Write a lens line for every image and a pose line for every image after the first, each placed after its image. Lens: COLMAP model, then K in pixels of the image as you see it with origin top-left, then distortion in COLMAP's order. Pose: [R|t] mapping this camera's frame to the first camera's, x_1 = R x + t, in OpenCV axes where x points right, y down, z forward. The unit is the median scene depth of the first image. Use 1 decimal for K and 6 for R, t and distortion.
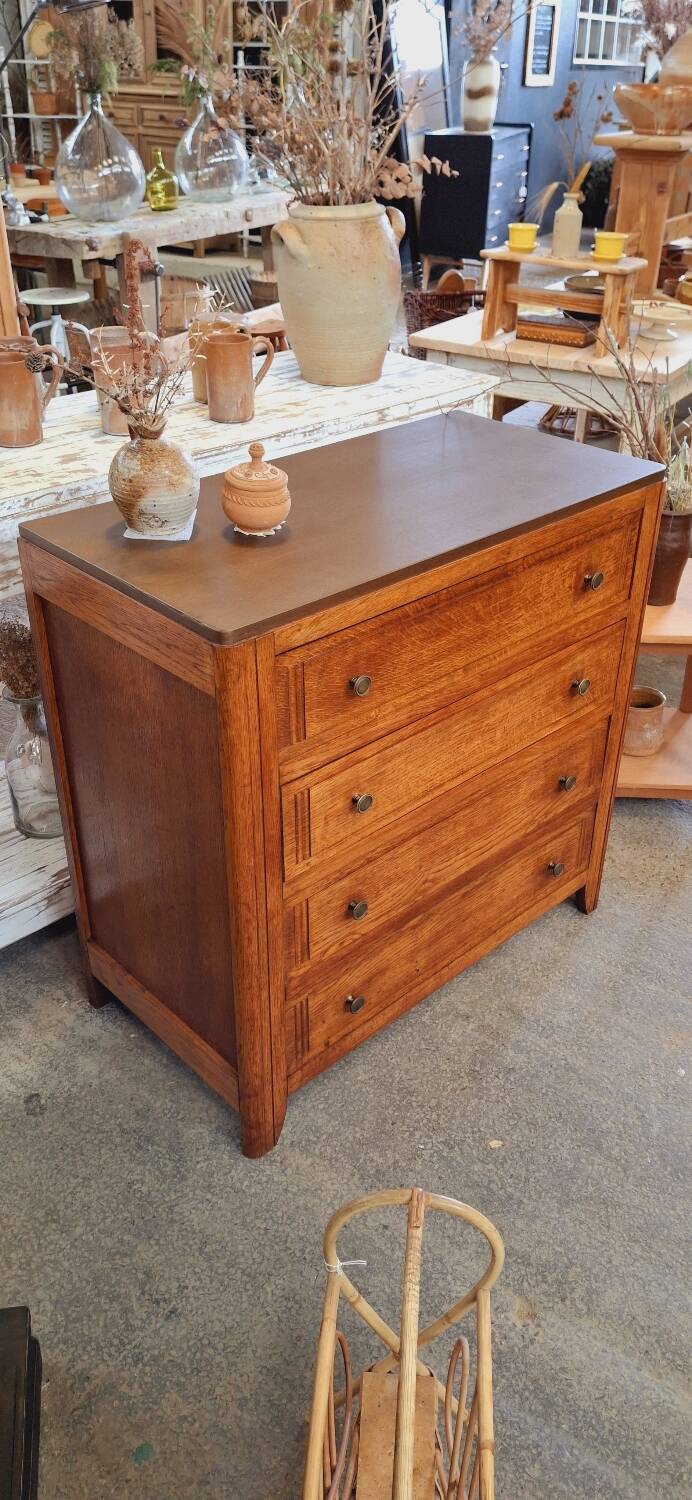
lens RADIAL K [[1117.6, 0, 357.8], [0, 1117.6, 753.2], [0, 0, 1]] dist [0.057737, -0.118702]
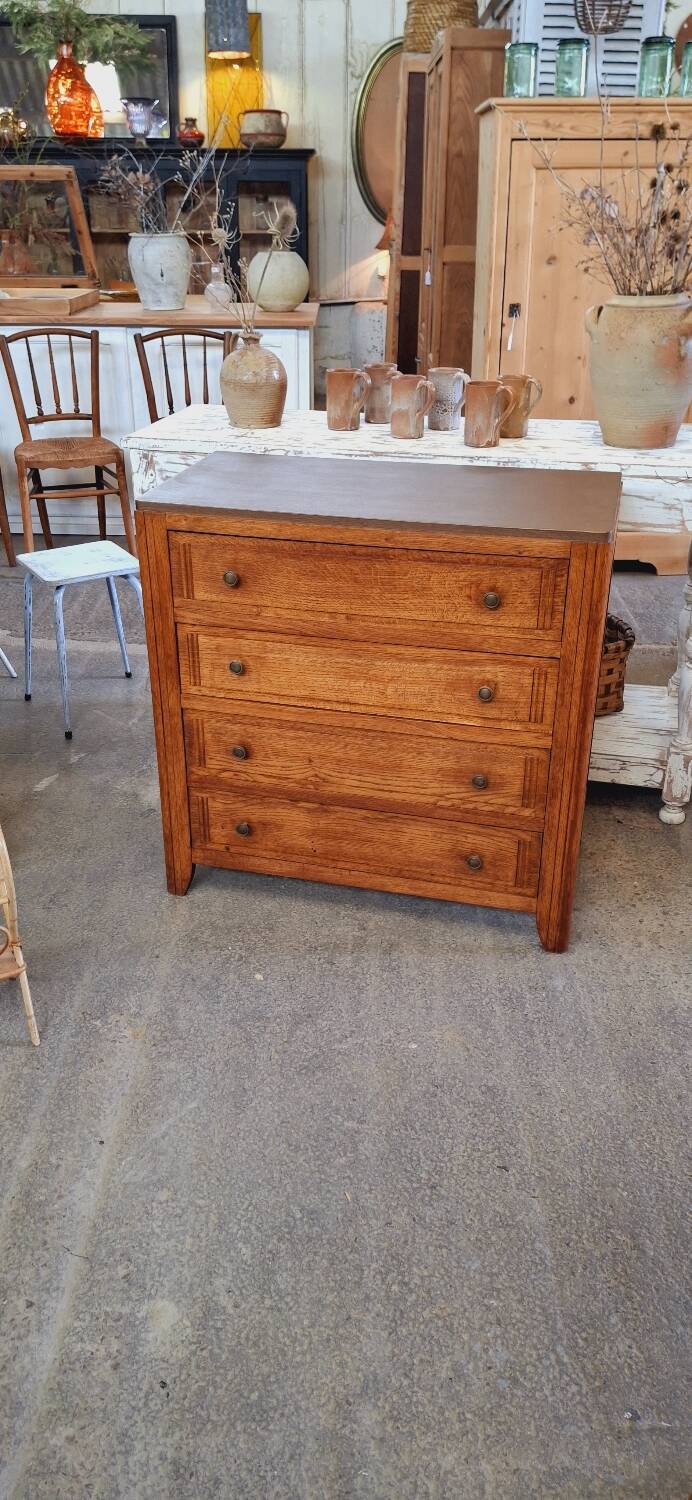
lens RADIAL K [[1117.6, 0, 334.1], [0, 1117.6, 743.6], [0, 0, 1]] dist [0.057737, -0.118702]
pose [[0.529763, 0.369320, -0.763514, 1.092377], [-0.440455, 0.889106, 0.124461, -0.094310], [0.724810, 0.270359, 0.633684, 0.179314]]
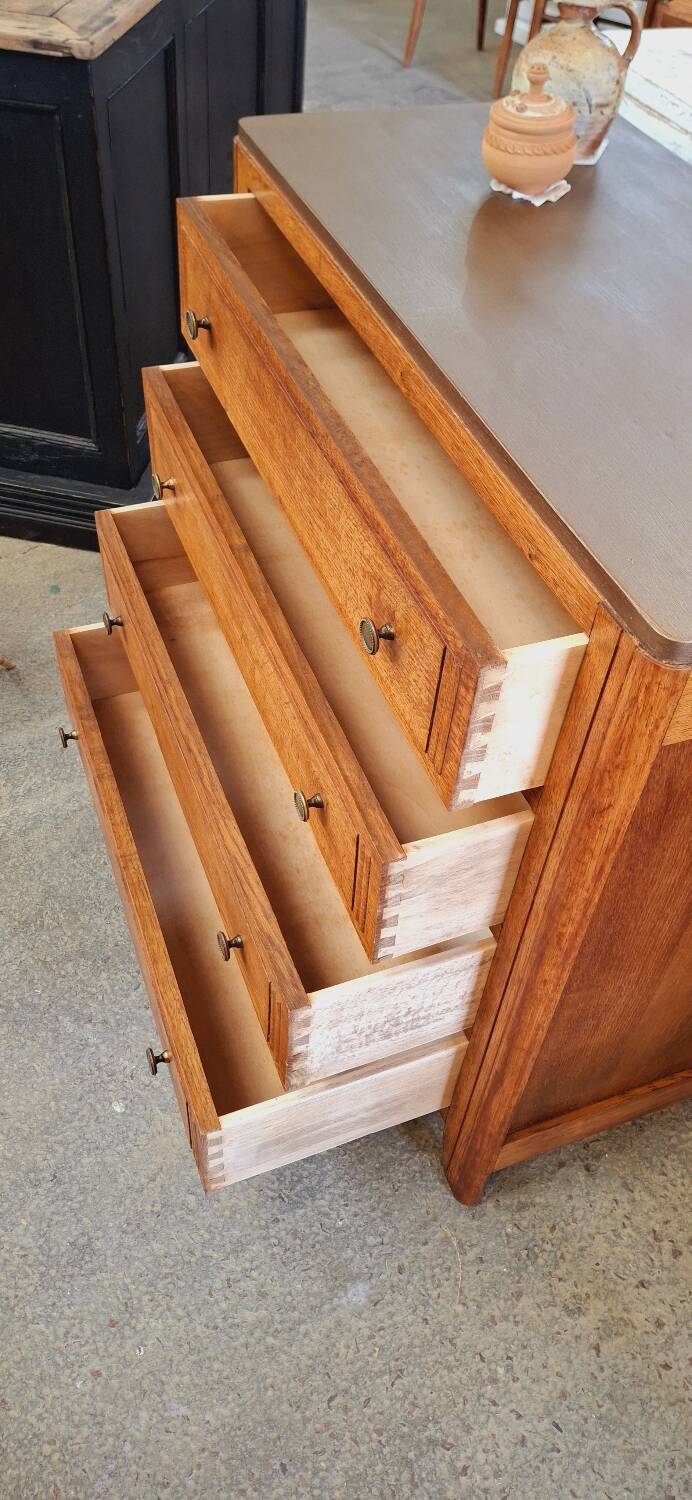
lens RADIAL K [[1117.6, 0, 365.2], [0, 1117.6, 753.2], [0, 0, 1]] dist [0.057737, -0.118702]
pose [[-0.375821, 0.652822, -0.657710, 0.622112], [-0.552937, 0.411580, 0.724474, -0.478598], [0.743653, 0.635945, 0.206288, 0.913523]]
